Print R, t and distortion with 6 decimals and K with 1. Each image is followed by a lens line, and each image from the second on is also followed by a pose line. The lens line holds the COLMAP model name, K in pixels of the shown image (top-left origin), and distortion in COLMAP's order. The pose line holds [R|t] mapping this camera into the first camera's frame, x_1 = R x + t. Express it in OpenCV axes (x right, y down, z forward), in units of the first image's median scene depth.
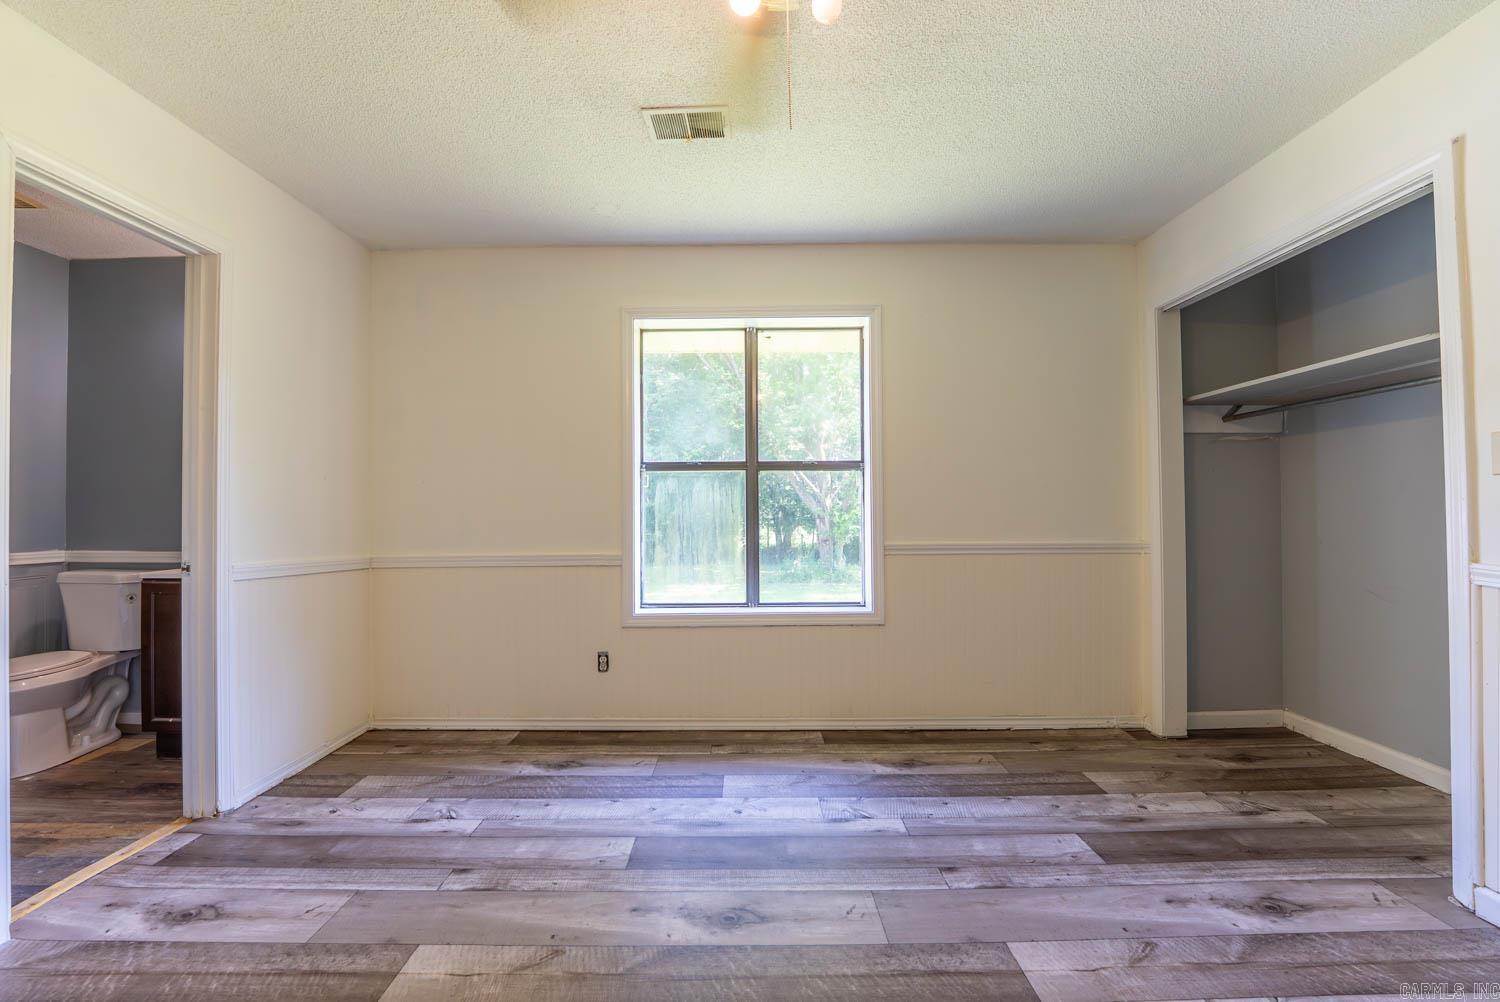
lens RADIAL K [[612.6, 0, 742.1], [0, 612.6, 507.9], [0, 0, 1]] dist [-0.025594, 0.003049]
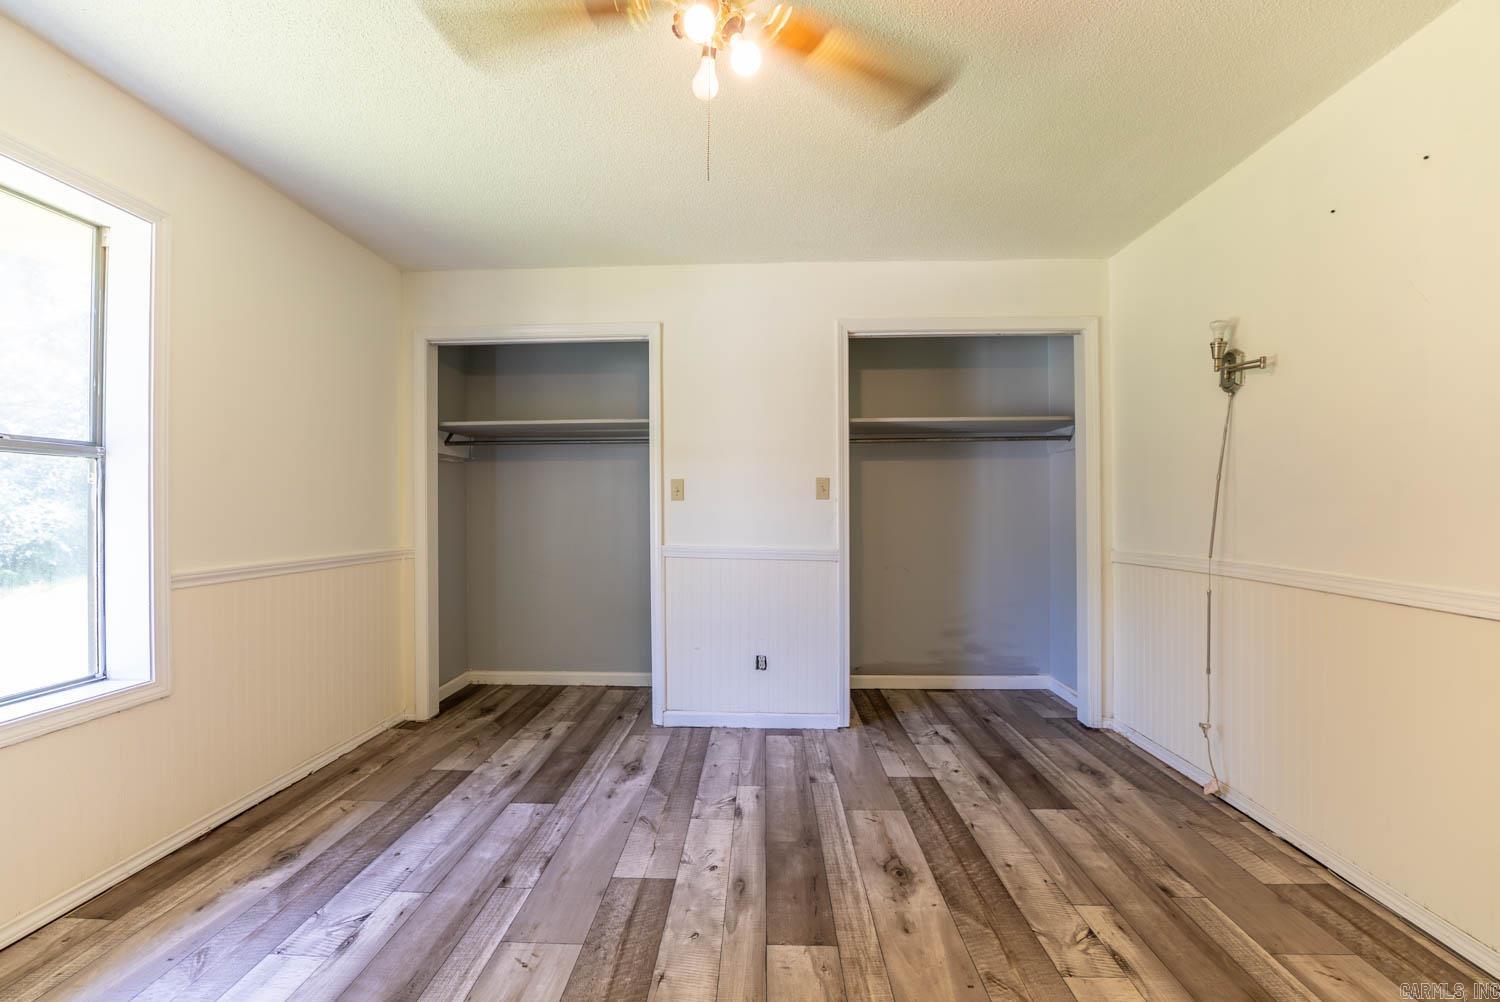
lens RADIAL K [[612.6, 0, 742.9], [0, 612.6, 506.9], [0, 0, 1]] dist [-0.025594, 0.003049]
pose [[0.038237, 0.010499, 0.999214, -0.476517], [0.002830, 0.999940, -0.010615, -0.005738], [-0.999265, 0.003233, 0.038205, 0.420987]]
